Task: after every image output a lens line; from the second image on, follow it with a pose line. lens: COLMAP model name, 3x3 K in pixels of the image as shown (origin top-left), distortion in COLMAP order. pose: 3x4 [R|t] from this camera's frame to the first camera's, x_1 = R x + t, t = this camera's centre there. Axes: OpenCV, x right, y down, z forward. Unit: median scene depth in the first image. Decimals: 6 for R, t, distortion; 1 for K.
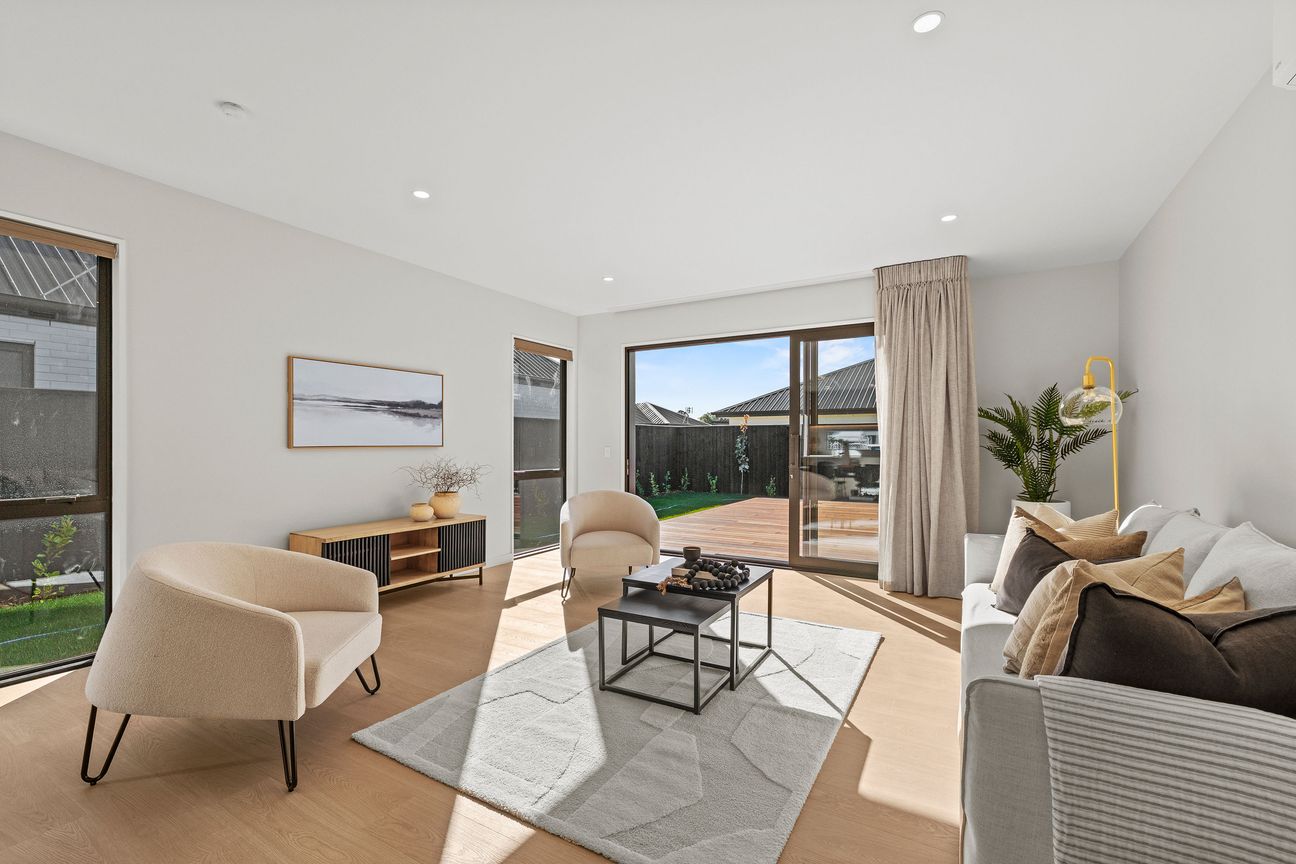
lens RADIAL K [[561.6, 0, 638.7], [0, 561.6, 445.9], [0, 0, 1]] dist [0.000067, -0.000040]
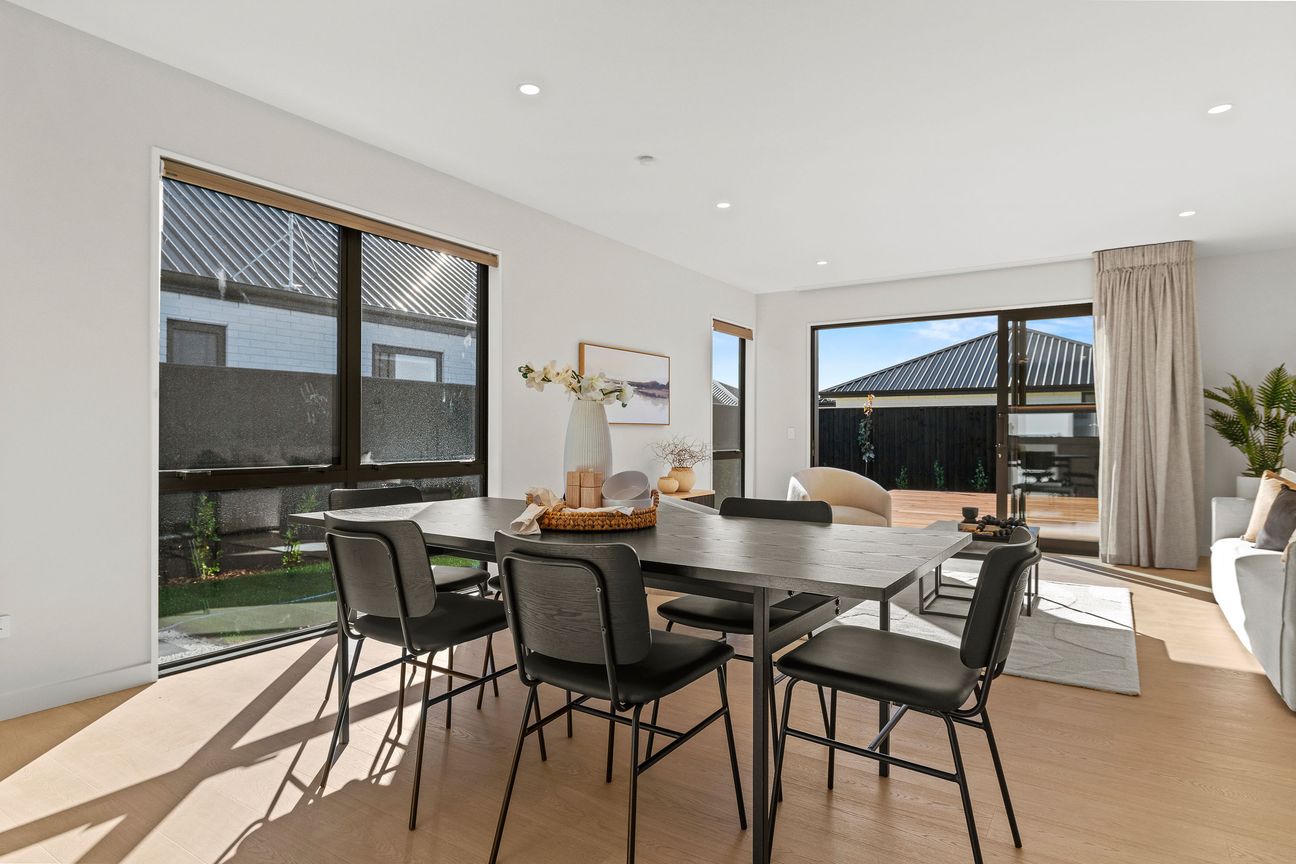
lens RADIAL K [[719.8, 0, 631.4], [0, 719.8, 435.2], [0, 0, 1]] dist [-0.000955, -0.001285]
pose [[0.998480, 0.001811, -0.055092, -0.368676], [-0.001829, 0.999998, -0.000273, 0.022323], [0.055091, 0.000373, 0.998481, -0.373961]]
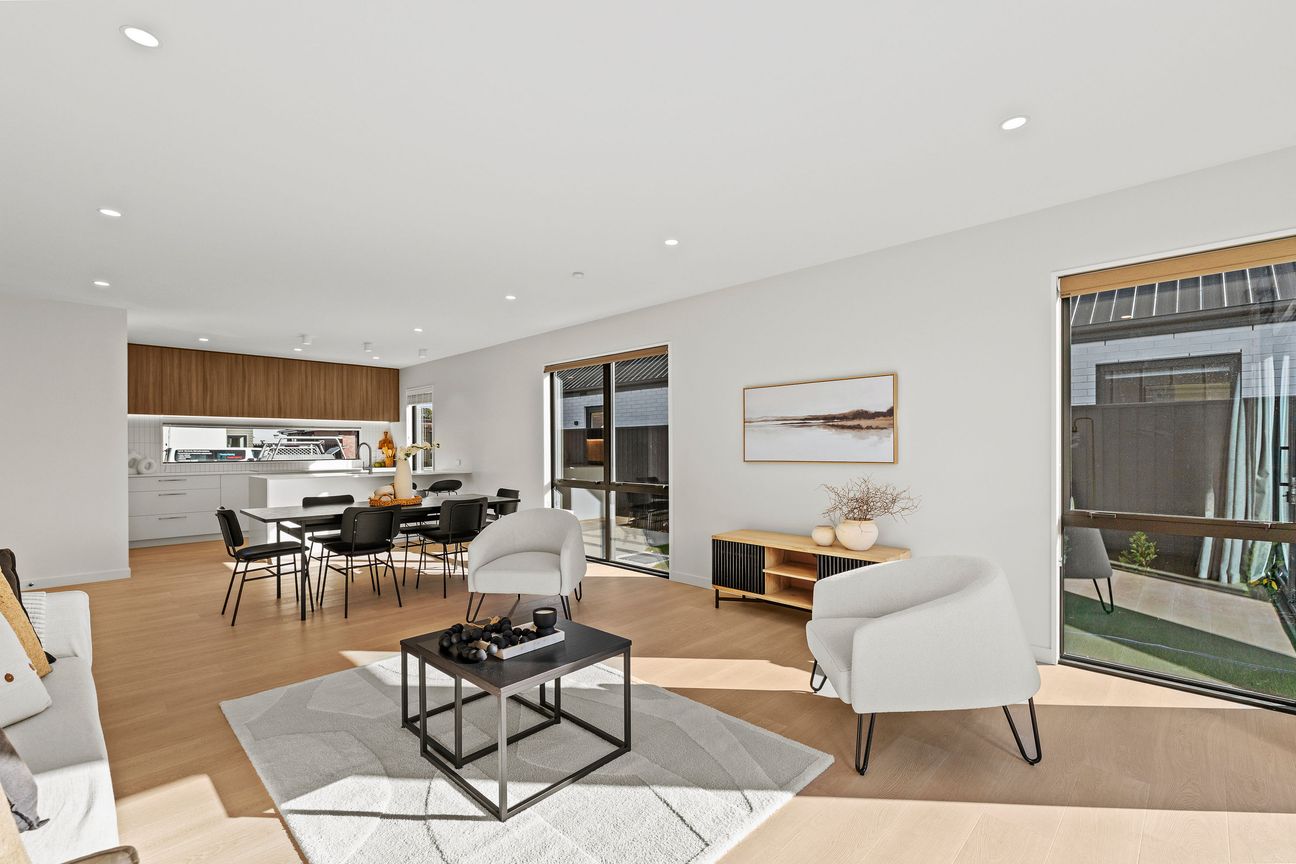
lens RADIAL K [[561.6, 0, 638.7], [0, 561.6, 445.9], [0, 0, 1]] dist [0.000067, -0.000040]
pose [[-0.236457, -0.005996, -0.971623, 0.543879], [-0.000449, 0.999982, -0.006062, -0.020065], [0.971642, -0.000997, -0.236455, 0.892523]]
